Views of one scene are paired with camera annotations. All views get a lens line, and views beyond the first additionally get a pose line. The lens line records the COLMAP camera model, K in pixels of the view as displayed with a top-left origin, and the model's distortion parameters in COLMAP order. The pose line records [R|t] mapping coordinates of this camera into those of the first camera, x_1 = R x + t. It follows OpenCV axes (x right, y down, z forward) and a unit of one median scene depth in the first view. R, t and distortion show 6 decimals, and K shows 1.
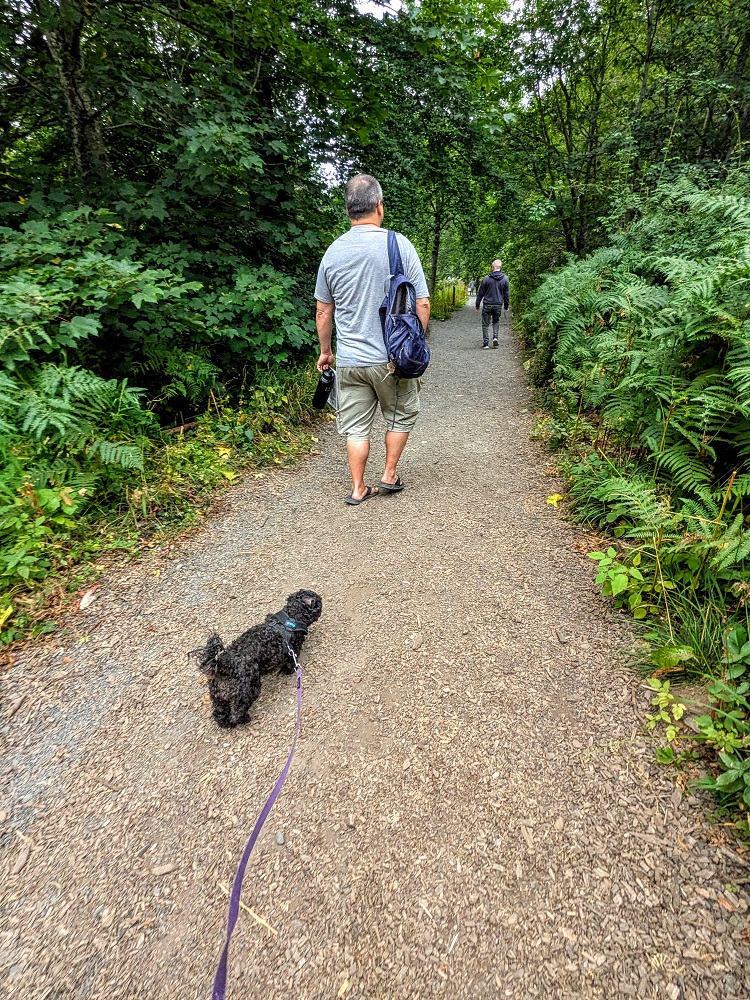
lens RADIAL K [[486.4, 0, 374.5], [0, 486.4, 497.4], [0, 0, 1]] dist [-0.000549, -0.000160]
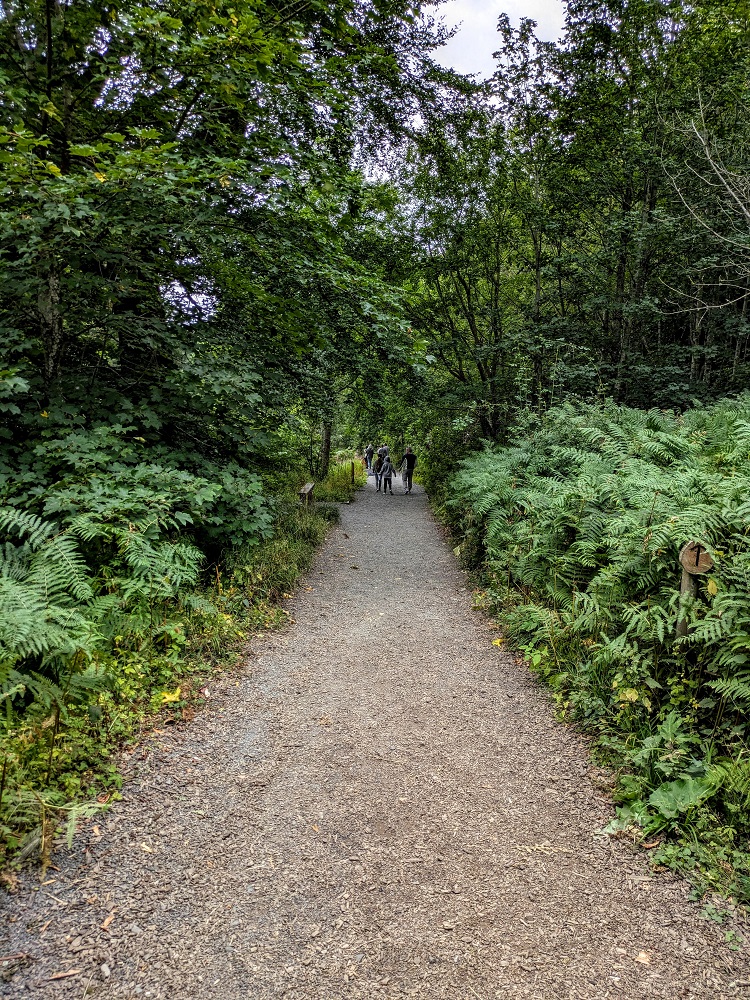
lens RADIAL K [[729.4, 0, 375.5], [0, 729.4, 501.7], [0, 0, 1]] dist [0.007040, 0.000283]
pose [[0.979994, 0.010783, 0.198736, -0.236720], [0.056948, 0.941591, -0.331909, 0.189572], [-0.190707, 0.336586, 0.922139, -0.598849]]
